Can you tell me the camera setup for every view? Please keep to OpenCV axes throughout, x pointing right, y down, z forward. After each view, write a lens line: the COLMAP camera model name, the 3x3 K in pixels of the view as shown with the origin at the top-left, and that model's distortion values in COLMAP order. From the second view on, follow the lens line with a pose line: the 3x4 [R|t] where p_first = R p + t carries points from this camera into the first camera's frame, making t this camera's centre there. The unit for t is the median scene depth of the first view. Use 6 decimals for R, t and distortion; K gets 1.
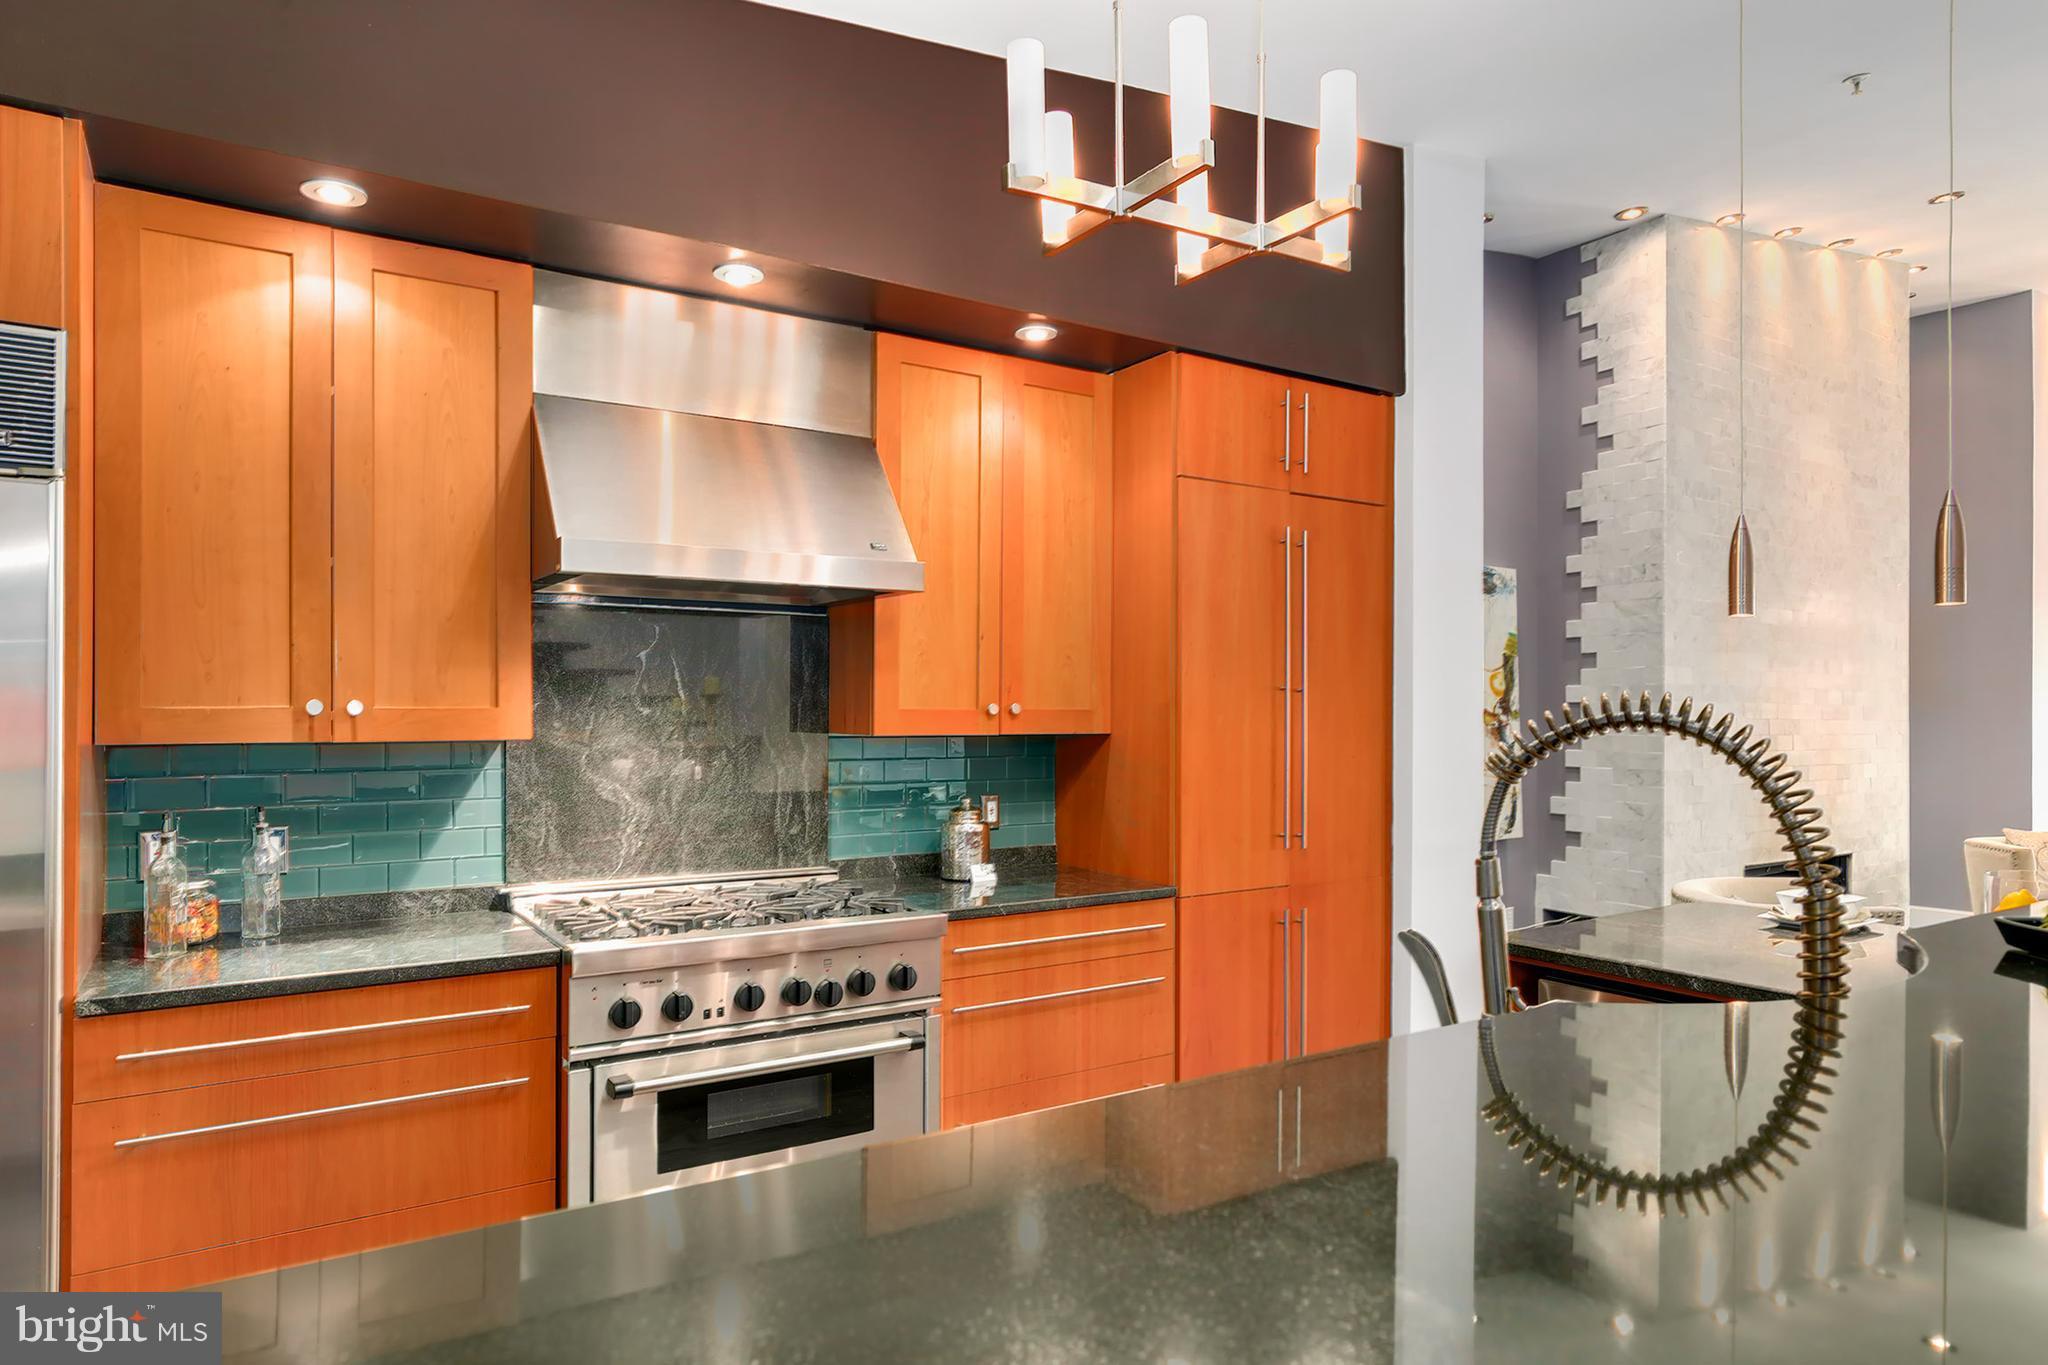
lens RADIAL K [[1122.9, 0, 1025.5], [0, 1122.9, 701.7], [0, 0, 1]] dist [-0.005203, -0.000266]
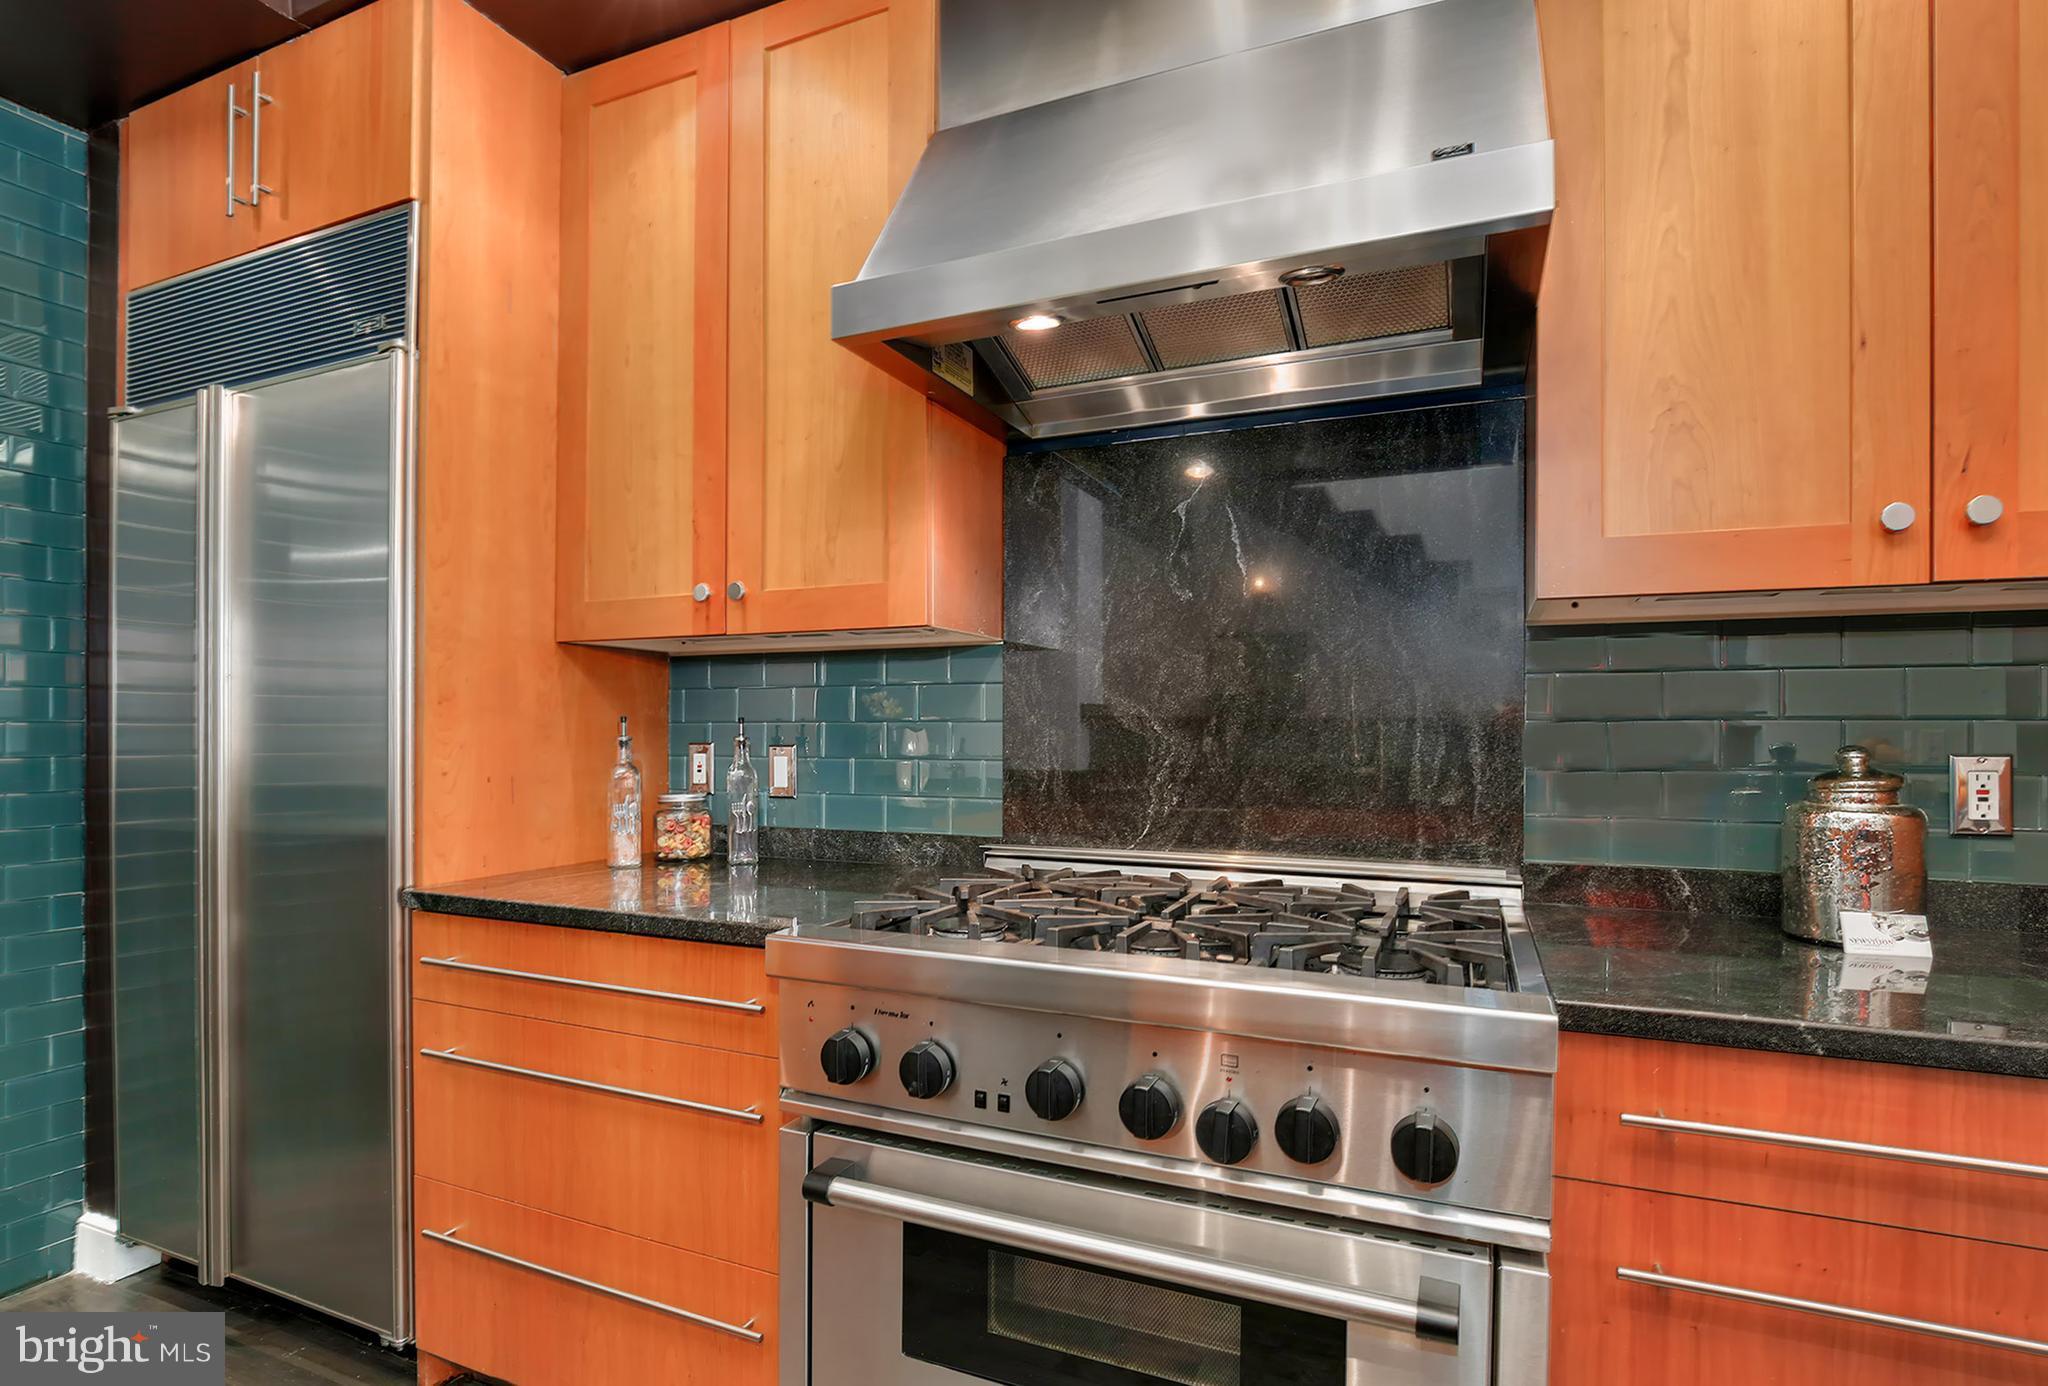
lens RADIAL K [[1017.9, 0, 1025.2], [0, 1017.9, 726.5], [0, 0, 1]] dist [-0.021696, 0.000199]
pose [[0.553697, -0.001352, -0.832717, 0.099334], [0.011514, 0.999916, 0.006033, 0.079852], [0.832639, -0.012928, 0.553665, 0.600815]]
